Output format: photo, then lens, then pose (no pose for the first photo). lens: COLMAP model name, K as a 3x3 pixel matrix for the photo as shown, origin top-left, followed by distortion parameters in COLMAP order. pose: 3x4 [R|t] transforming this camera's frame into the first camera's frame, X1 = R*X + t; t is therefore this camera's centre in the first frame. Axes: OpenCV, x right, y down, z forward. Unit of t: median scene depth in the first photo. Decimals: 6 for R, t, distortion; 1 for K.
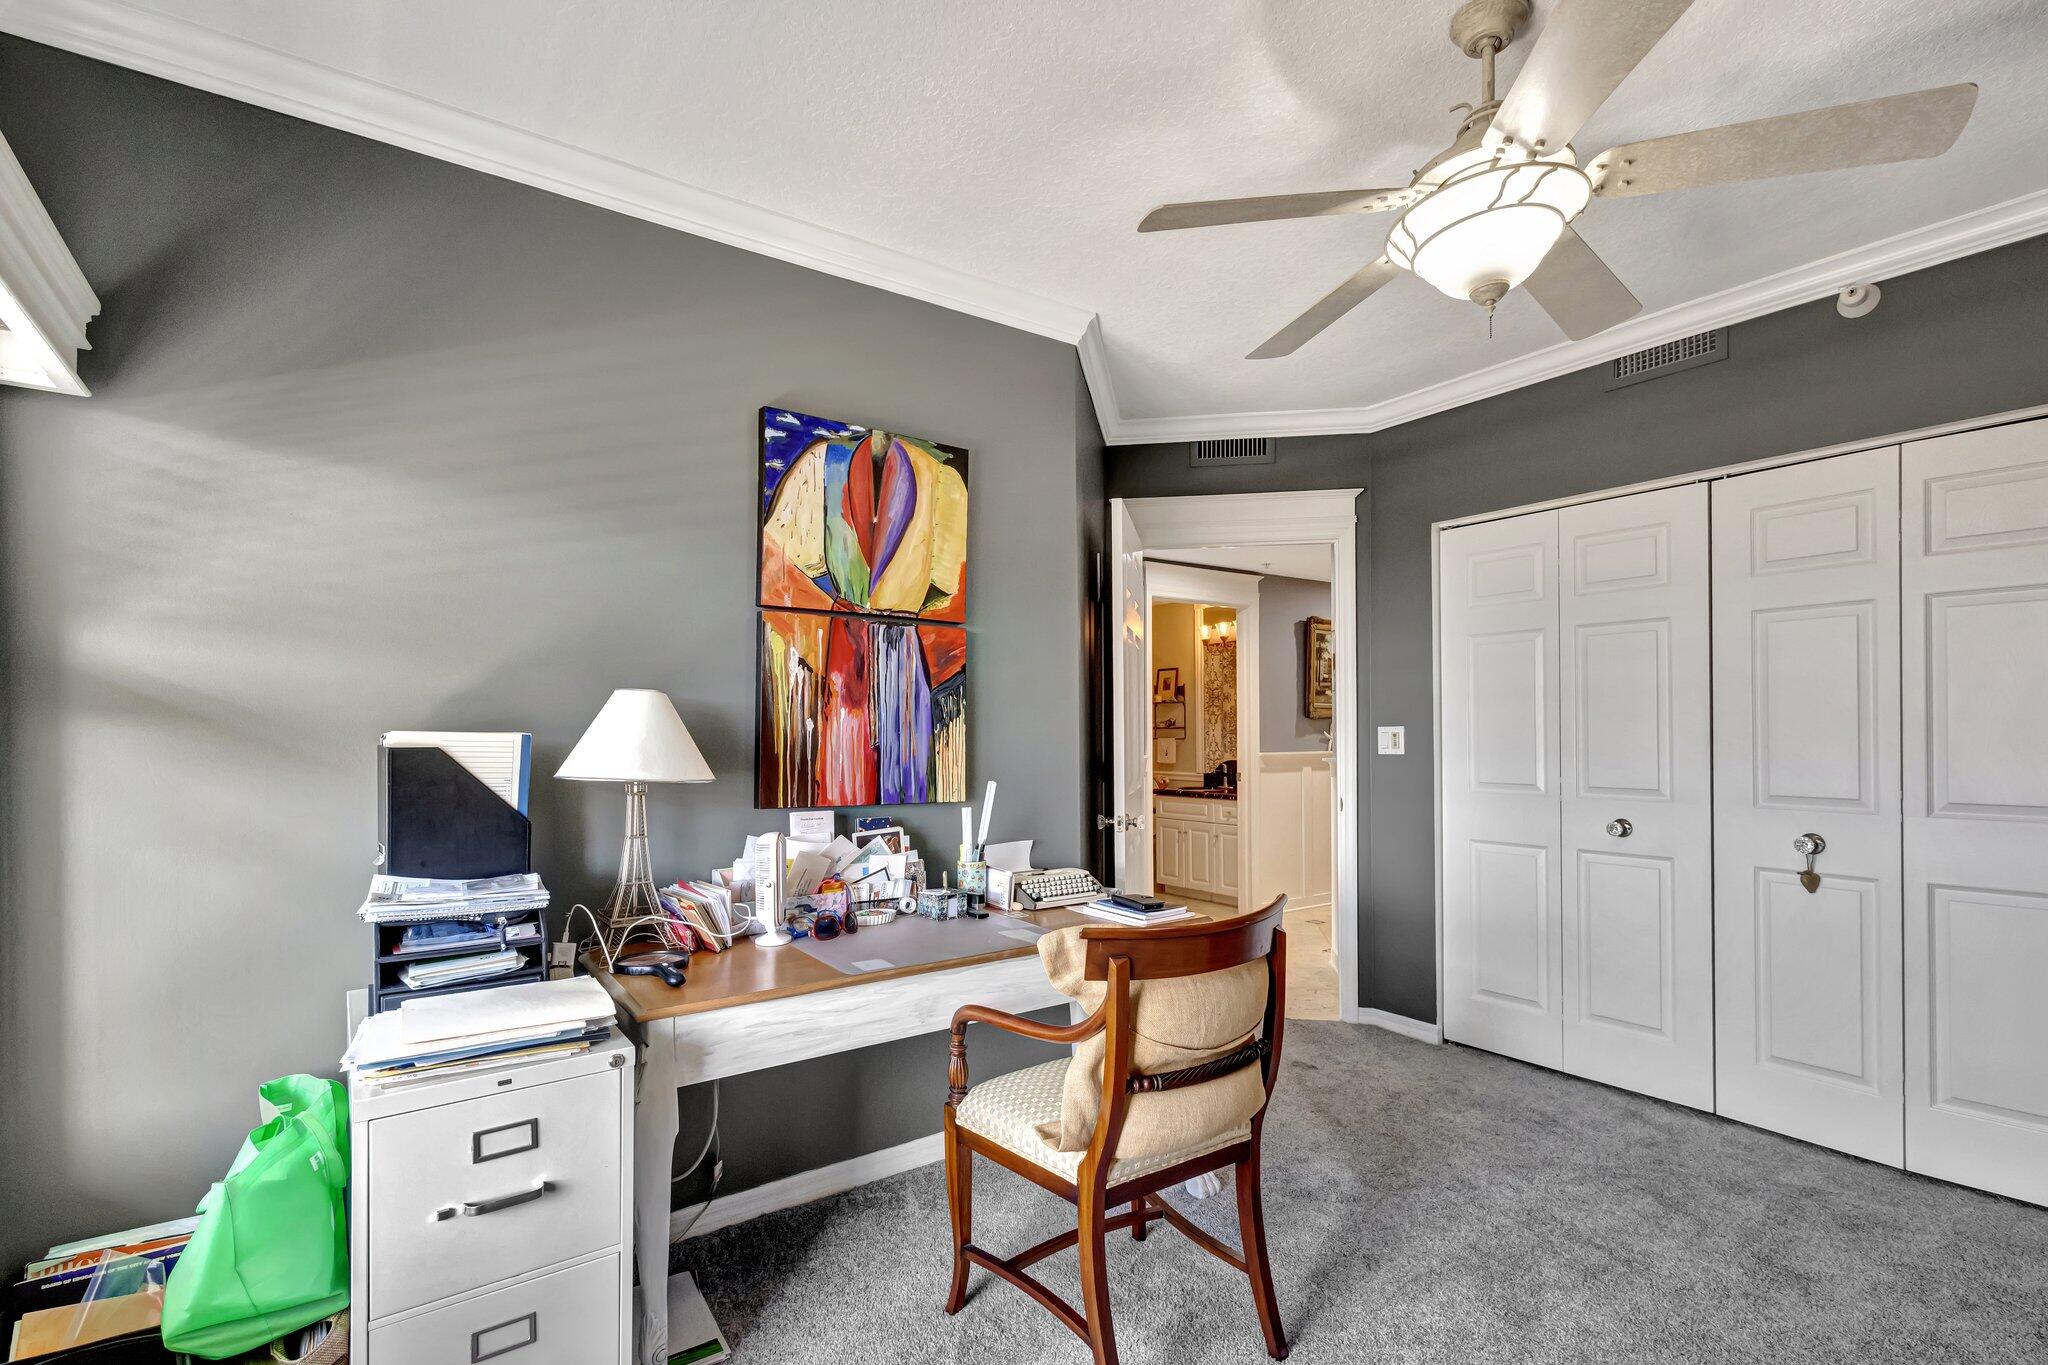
lens RADIAL K [[951.4, 0, 1004.0], [0, 951.4, 725.2], [0, 0, 1]] dist [0.002944, -0.001111]
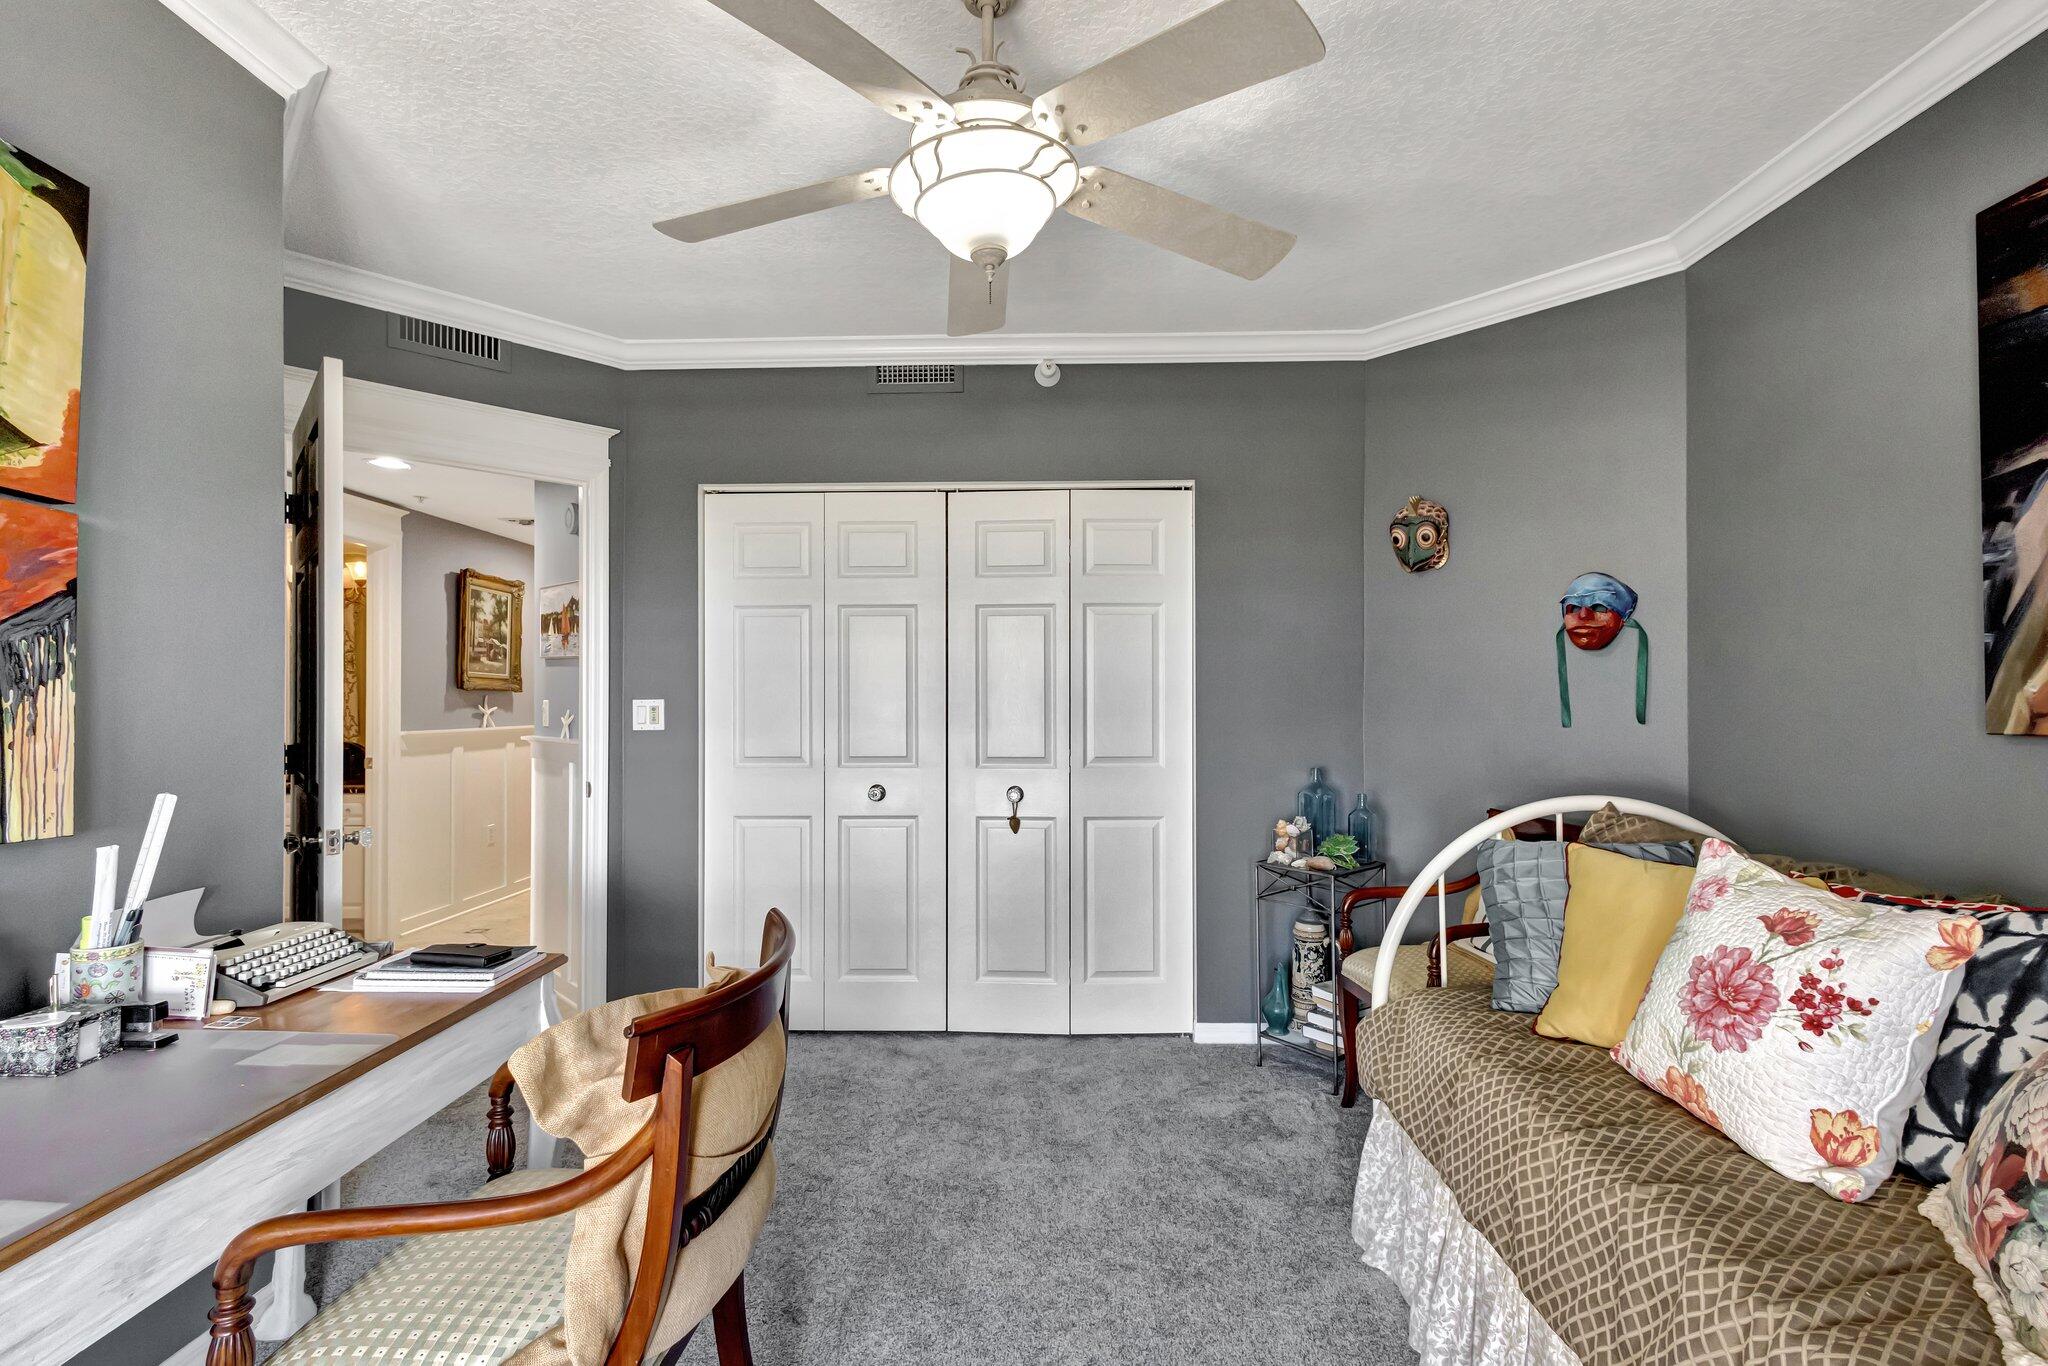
lens RADIAL K [[951.4, 0, 1021.3], [0, 951.4, 689.0], [0, 0, 1]] dist [0.002944, -0.001111]
pose [[0.588596, 0.013372, 0.808316, -0.162169], [-0.005390, 0.999906, -0.012616, 0.001555], [-0.808409, 0.003069, 0.588613, 0.251165]]
